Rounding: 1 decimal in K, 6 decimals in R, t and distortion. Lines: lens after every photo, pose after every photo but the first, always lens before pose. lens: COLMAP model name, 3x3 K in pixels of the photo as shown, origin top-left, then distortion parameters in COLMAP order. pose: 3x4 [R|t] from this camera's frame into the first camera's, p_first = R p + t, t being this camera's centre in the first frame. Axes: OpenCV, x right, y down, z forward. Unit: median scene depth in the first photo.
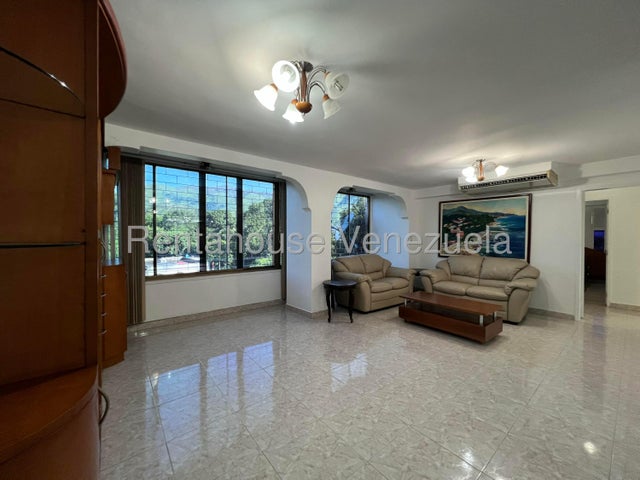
lens RADIAL K [[258.6, 0, 320.5], [0, 258.6, 238.6], [0, 0, 1]] dist [0.003112, 0.000585]
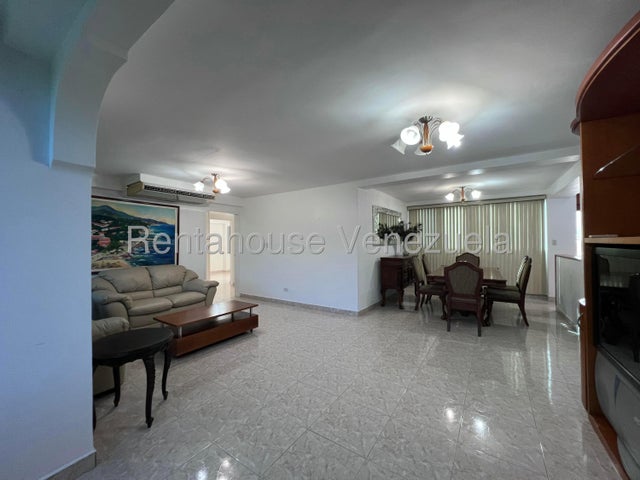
lens RADIAL K [[258.6, 0, 308.2], [0, 258.6, 238.2], [0, 0, 1]] dist [0.003112, 0.000585]
pose [[-0.254316, 0.016181, 0.966986, -0.439769], [0.014797, 0.999808, -0.012839, -0.008734], [-0.967008, 0.011044, -0.254506, 0.733097]]
